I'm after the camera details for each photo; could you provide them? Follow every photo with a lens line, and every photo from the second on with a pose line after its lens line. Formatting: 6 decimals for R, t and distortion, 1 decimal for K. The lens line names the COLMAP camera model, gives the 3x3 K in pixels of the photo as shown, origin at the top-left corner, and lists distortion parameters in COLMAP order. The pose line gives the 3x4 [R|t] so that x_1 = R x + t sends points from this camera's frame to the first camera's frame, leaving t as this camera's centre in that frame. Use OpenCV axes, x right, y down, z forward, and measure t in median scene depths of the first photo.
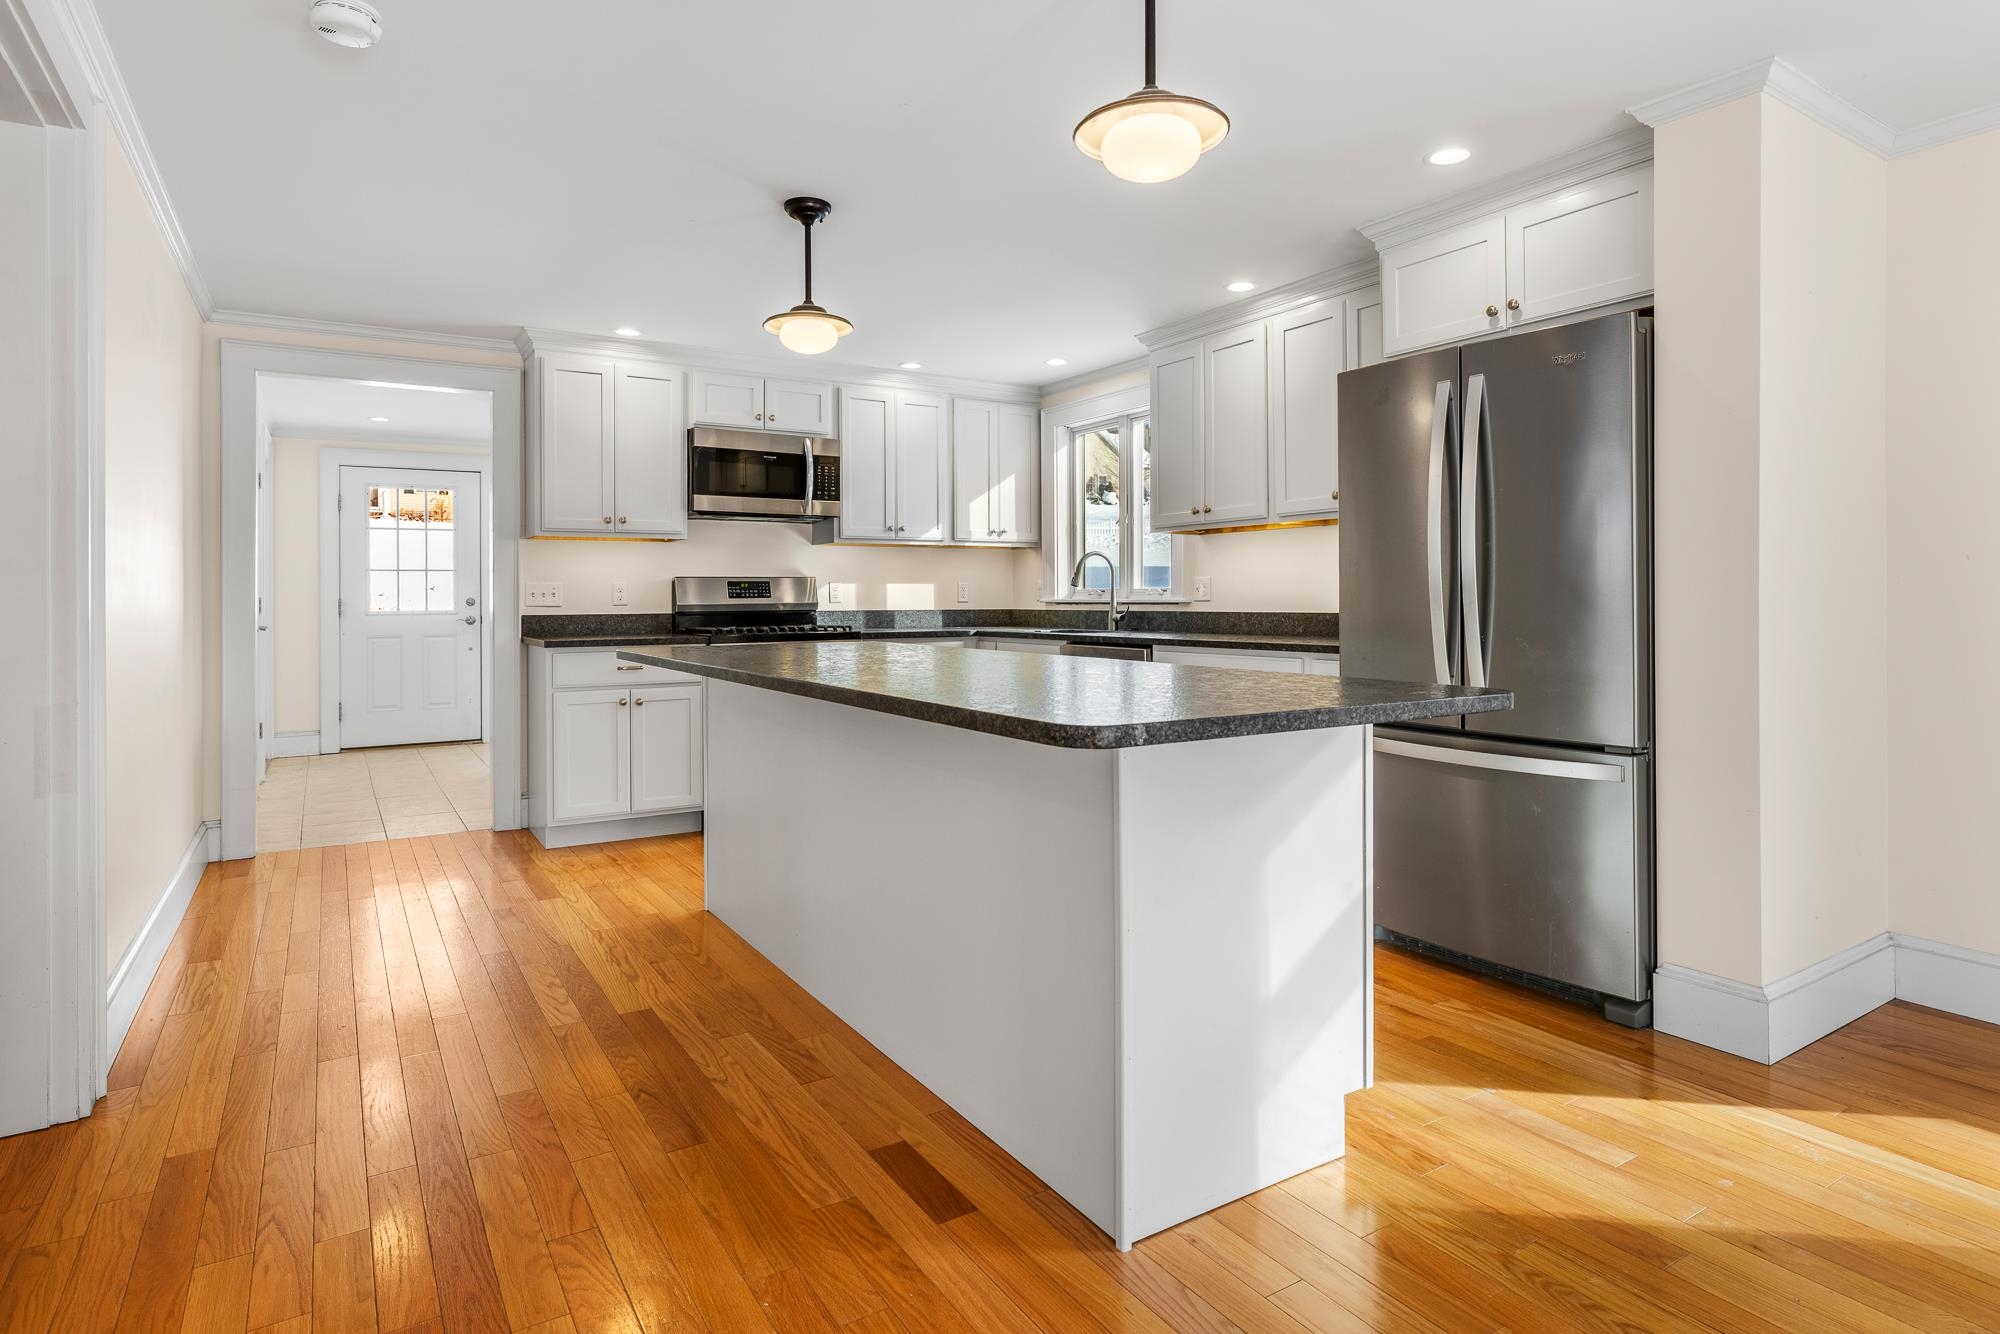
lens RADIAL K [[1072.4, 0, 986.5], [0, 1072.4, 591.9], [0, 0, 1]] dist [-0.000119, 0.000069]
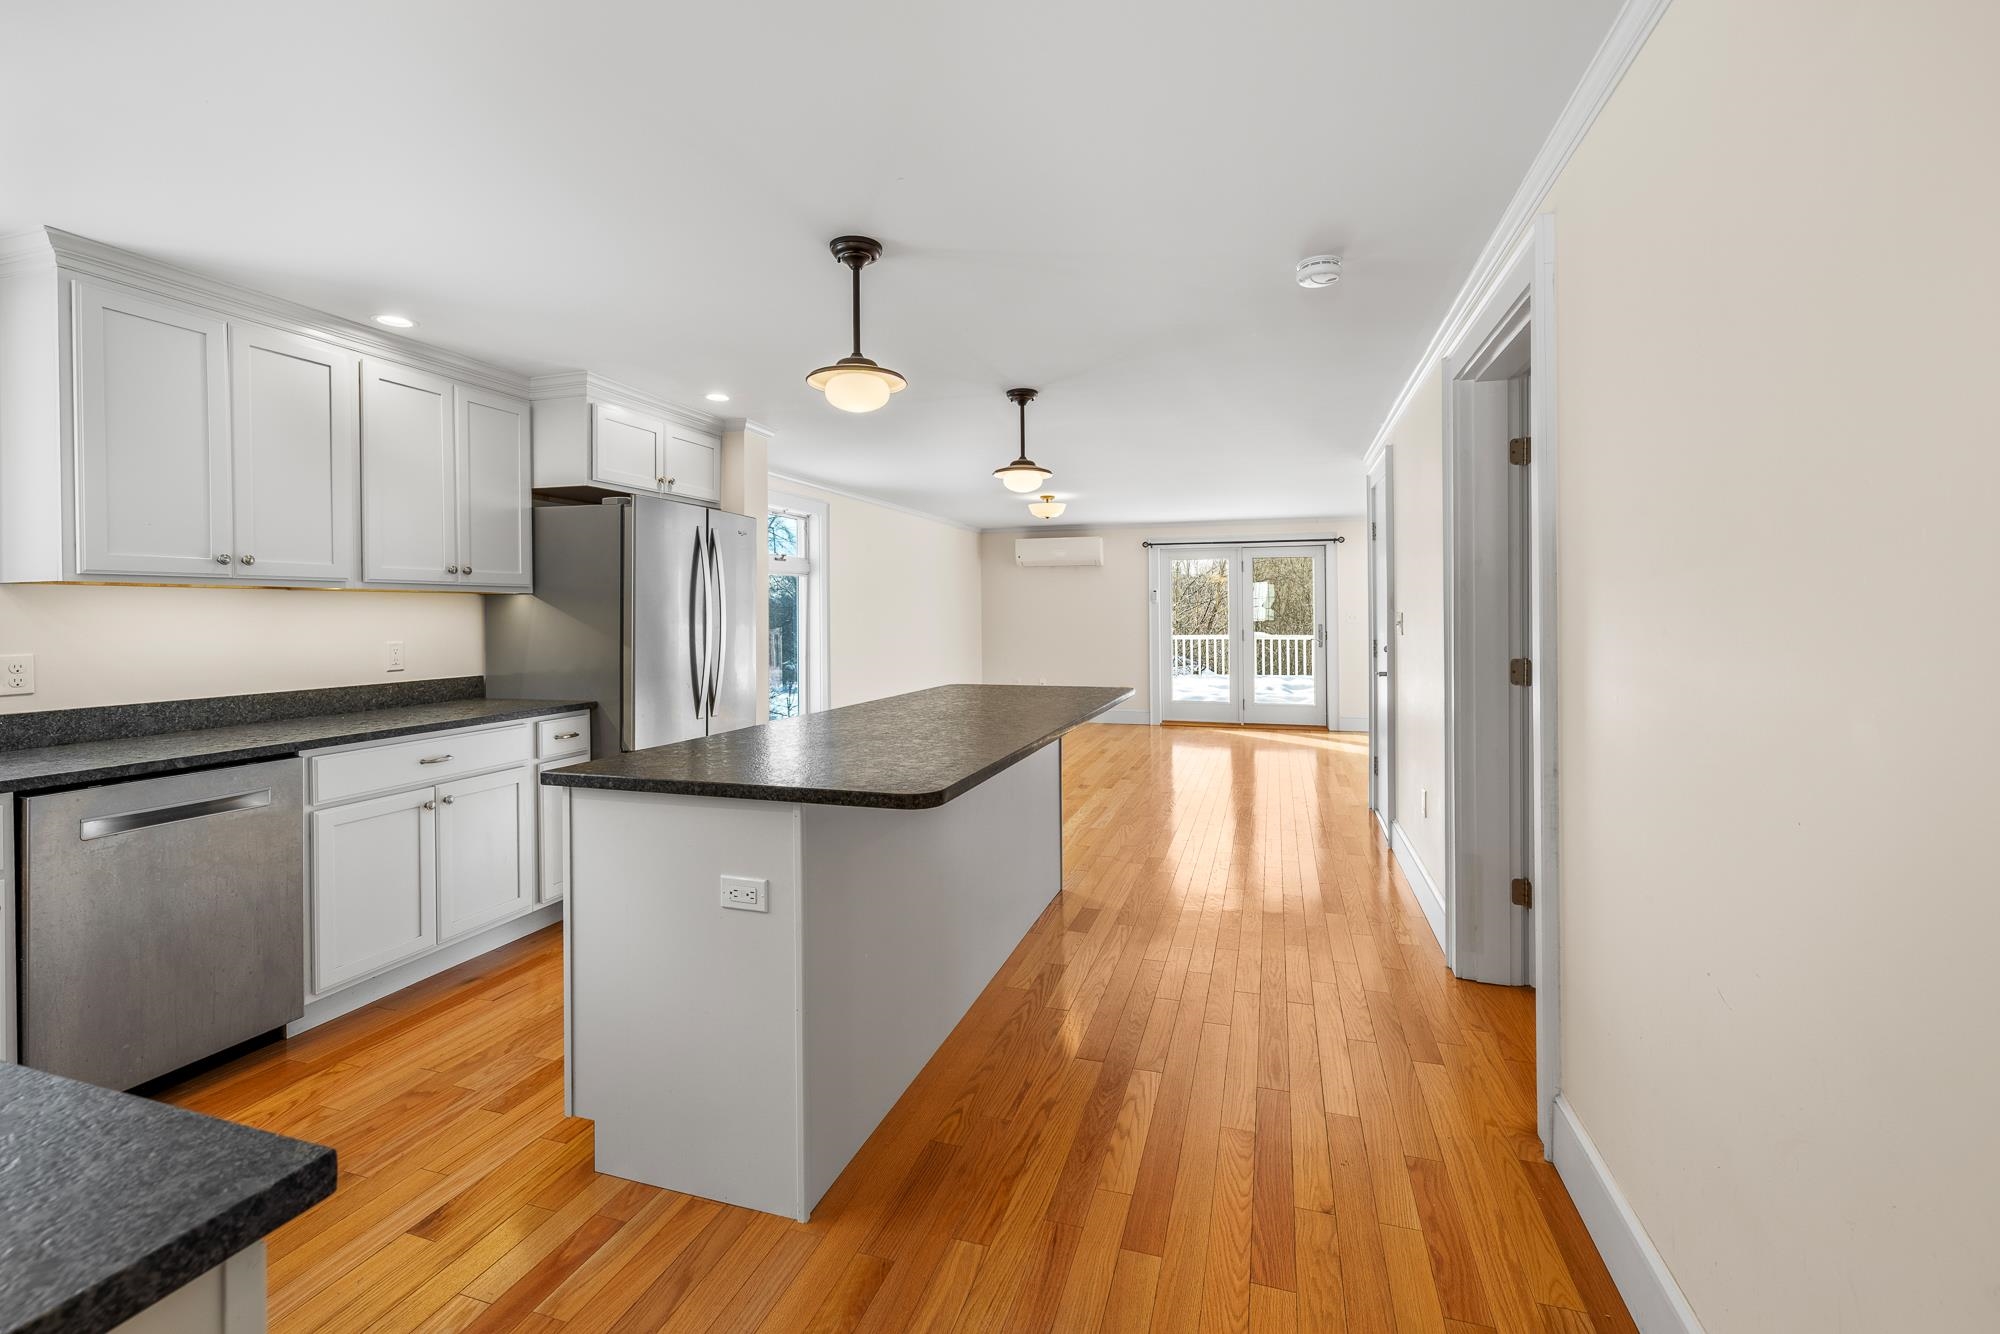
lens RADIAL K [[862.2, 0, 1000.1], [0, 862.2, 615.3], [0, 0, 1]] dist [-0.003281, -0.000030]
pose [[-0.650822, 0.007133, 0.759197, -0.478114], [0.004523, 0.999975, -0.005518, -0.028706], [-0.759217, -0.000158, -0.650838, 0.836338]]
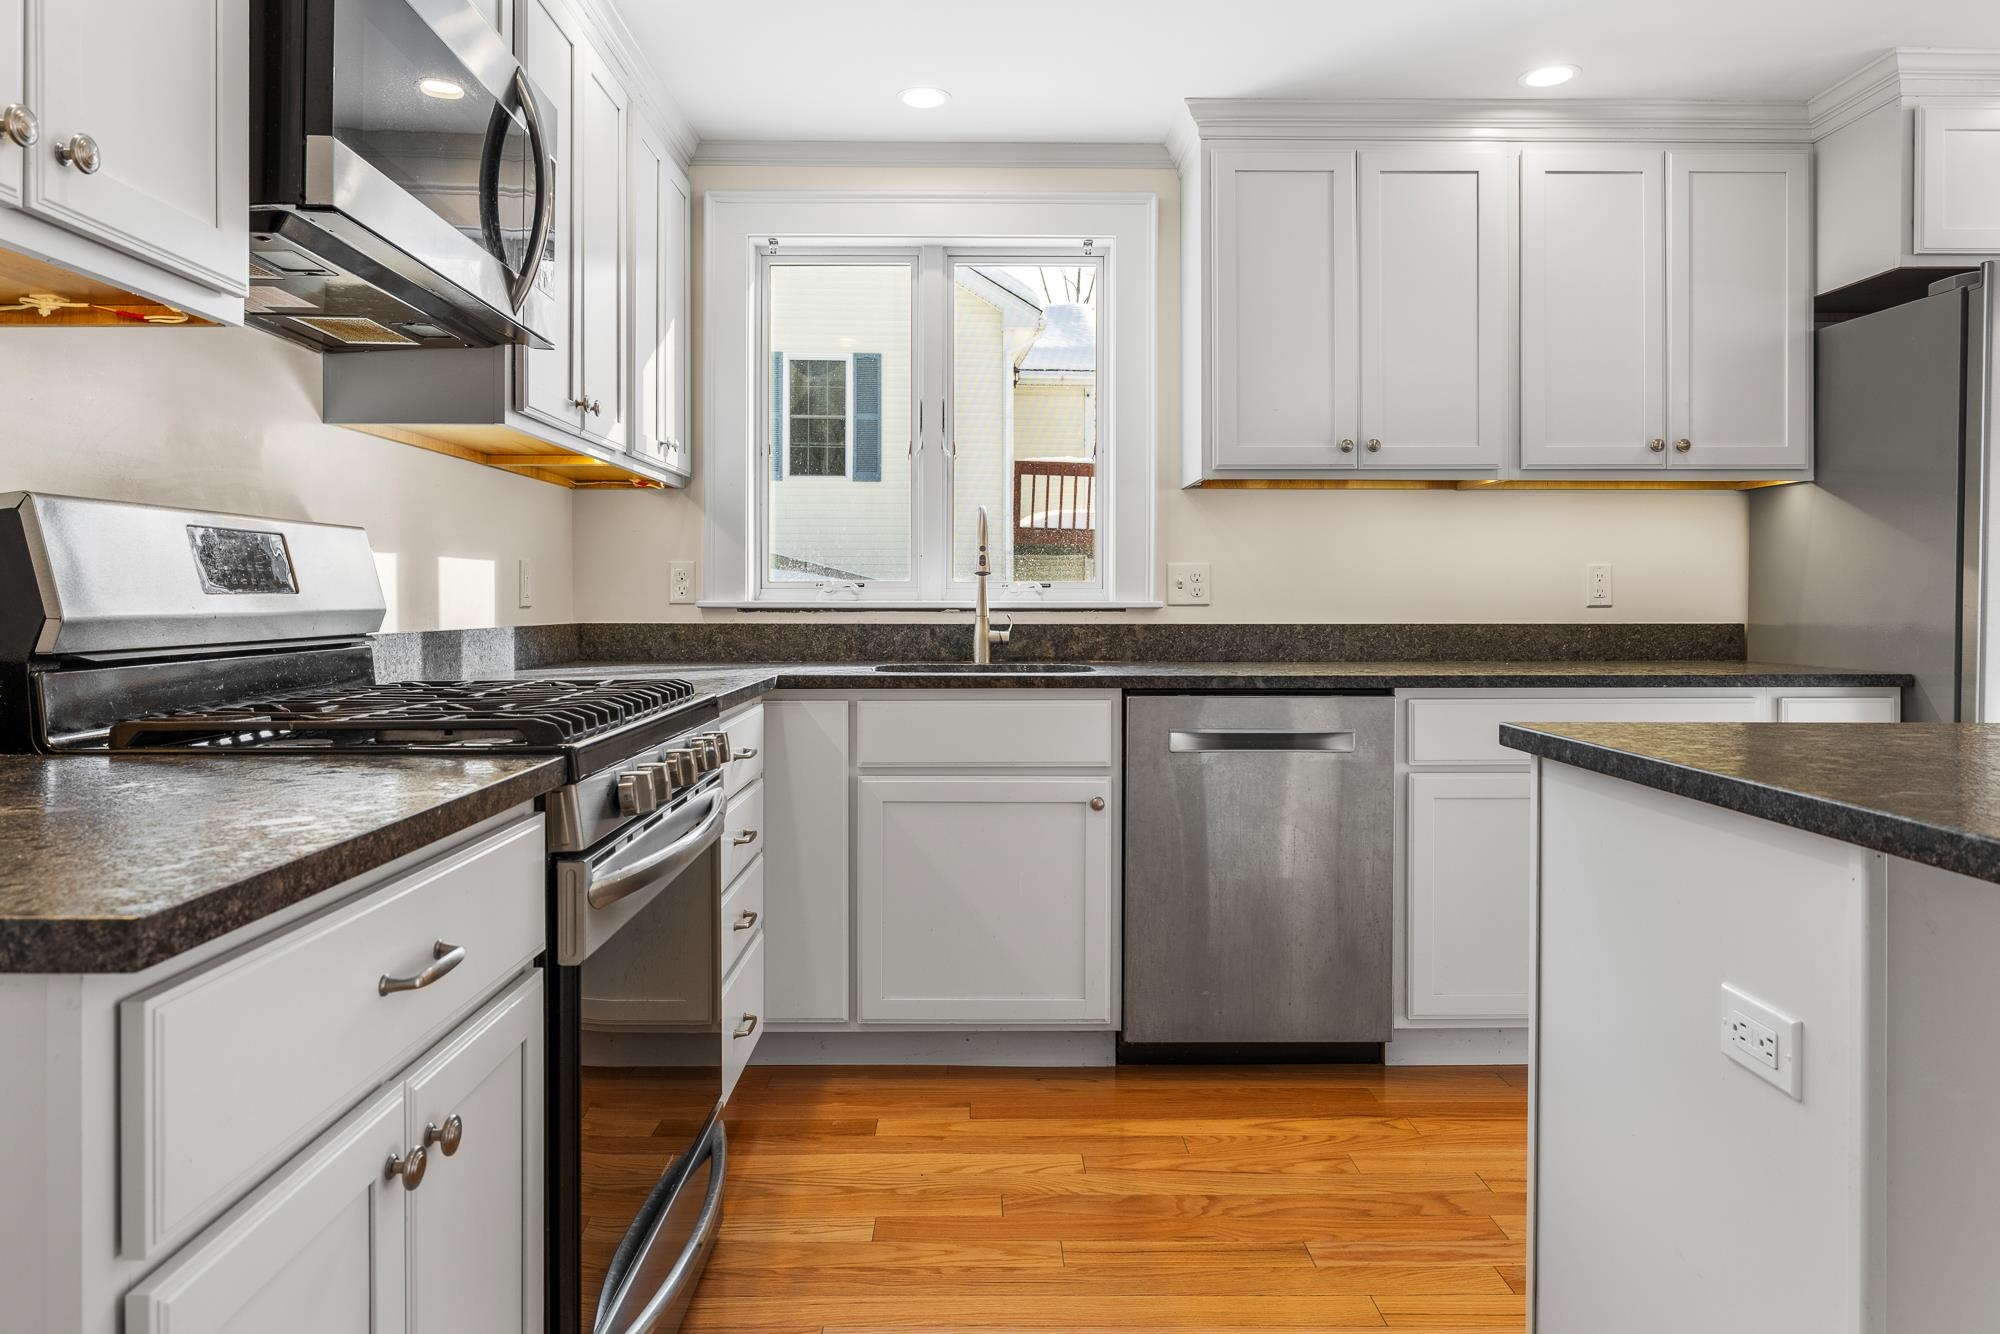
lens RADIAL K [[1273.5, 0, 993.0], [0, 1273.5, 609.2], [0, 0, 1]] dist [-0.002945, -0.001674]
pose [[0.515396, -0.002754, 0.856947, -0.404718], [-0.008974, 0.999923, 0.008611, 0.005276], [-0.856905, -0.012129, 0.515332, 0.693897]]
